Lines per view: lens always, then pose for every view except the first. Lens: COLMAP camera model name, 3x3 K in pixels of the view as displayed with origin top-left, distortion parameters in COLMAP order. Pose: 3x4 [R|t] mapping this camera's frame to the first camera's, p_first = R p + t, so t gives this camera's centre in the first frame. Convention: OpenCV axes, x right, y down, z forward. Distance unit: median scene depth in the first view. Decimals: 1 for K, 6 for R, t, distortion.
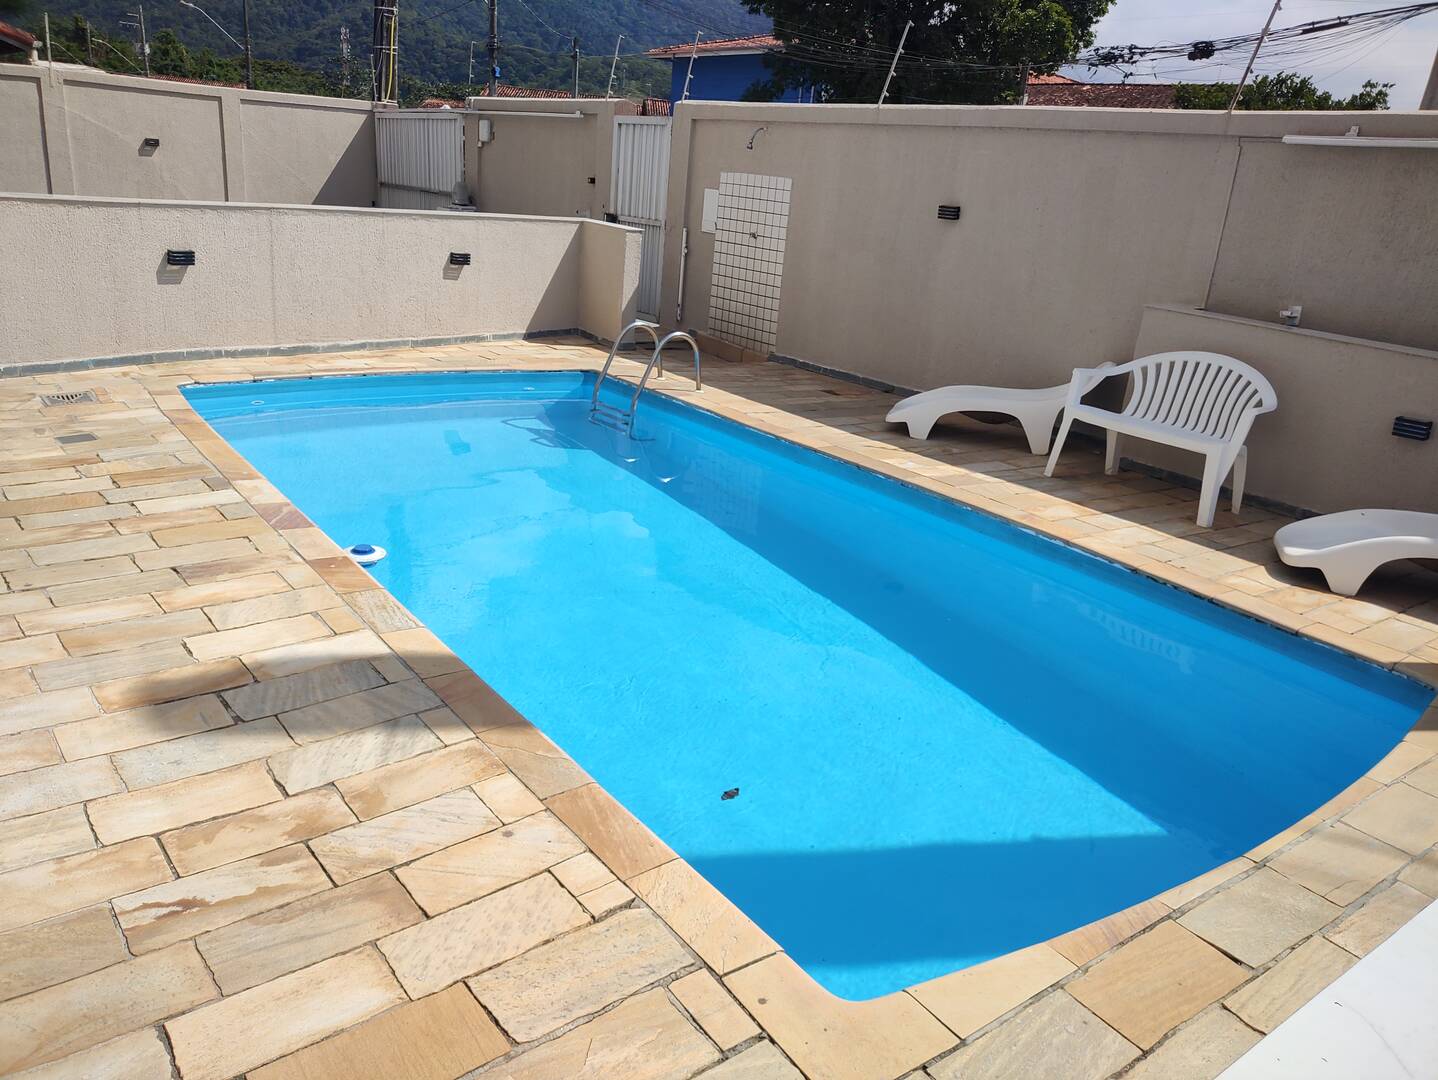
lens RADIAL K [[1065.9, 0, 732.7], [0, 1065.9, 538.9], [0, 0, 1]] dist [0.030338, -0.006371]
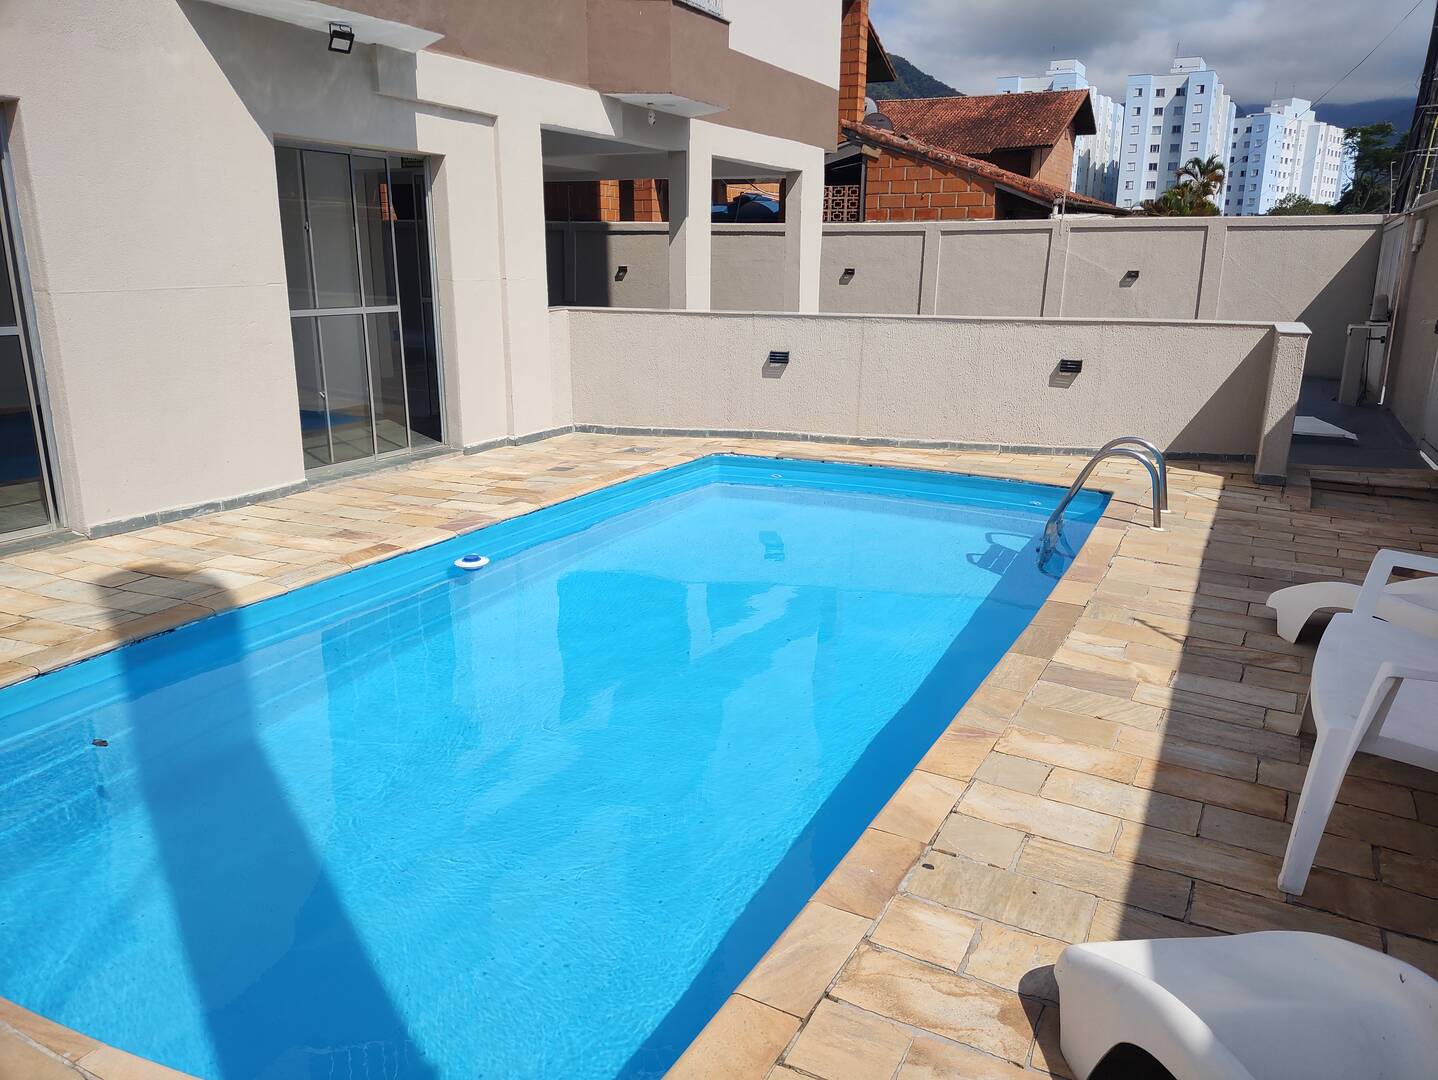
lens RADIAL K [[1060.6, 0, 715.3], [0, 1060.6, 539.9], [0, 0, 1]] dist [0.104175, -0.141502]
pose [[0.424662, 0.153333, -0.892273, 0.671068], [-0.266512, 0.963056, 0.038655, -0.100508], [0.865236, 0.221387, 0.449839, 0.500668]]
